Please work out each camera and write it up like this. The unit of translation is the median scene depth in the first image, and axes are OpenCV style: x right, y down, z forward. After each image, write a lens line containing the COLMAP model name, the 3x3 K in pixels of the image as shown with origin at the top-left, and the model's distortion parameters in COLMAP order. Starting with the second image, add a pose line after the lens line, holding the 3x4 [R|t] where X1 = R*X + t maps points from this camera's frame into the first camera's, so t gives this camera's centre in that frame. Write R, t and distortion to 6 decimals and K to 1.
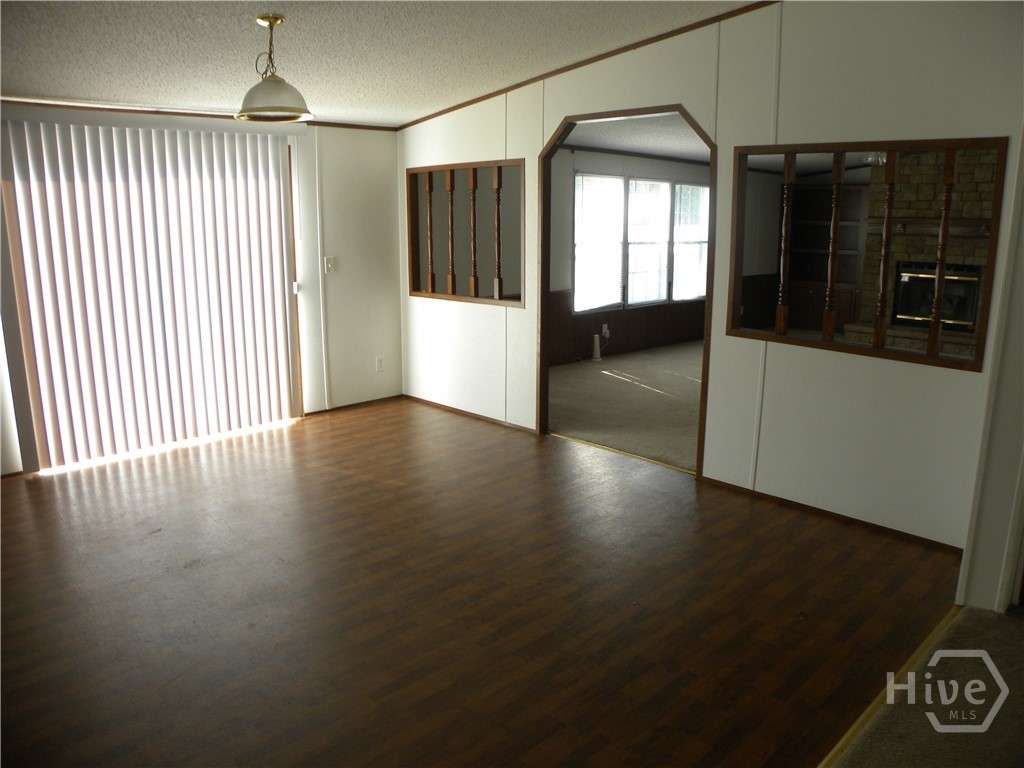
lens RADIAL K [[767.4, 0, 512.0], [0, 767.4, 384.0], [0, 0, 1]] dist [-0.118685, 0.003330]
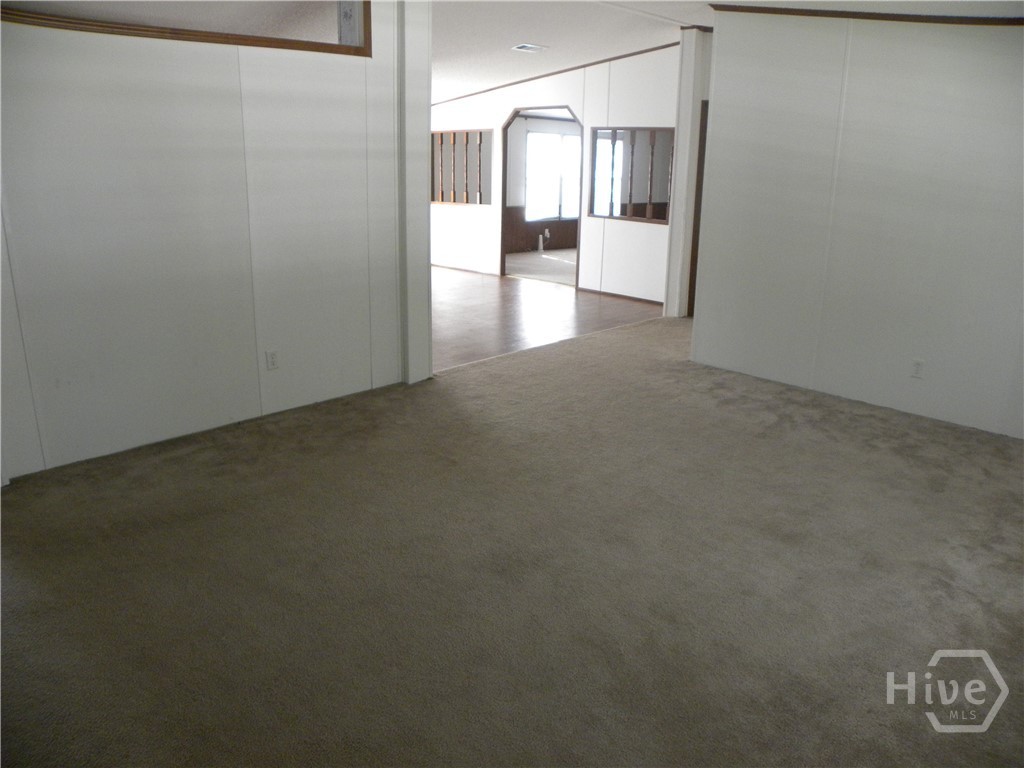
lens RADIAL K [[767.4, 0, 512.0], [0, 767.4, 384.0], [0, 0, 1]] dist [-0.118685, 0.003330]
pose [[0.999550, 0.006605, 0.029261, 0.010465], [-0.008679, 0.997416, 0.071321, 0.187425], [-0.028714, -0.071543, 0.997024, -0.852731]]
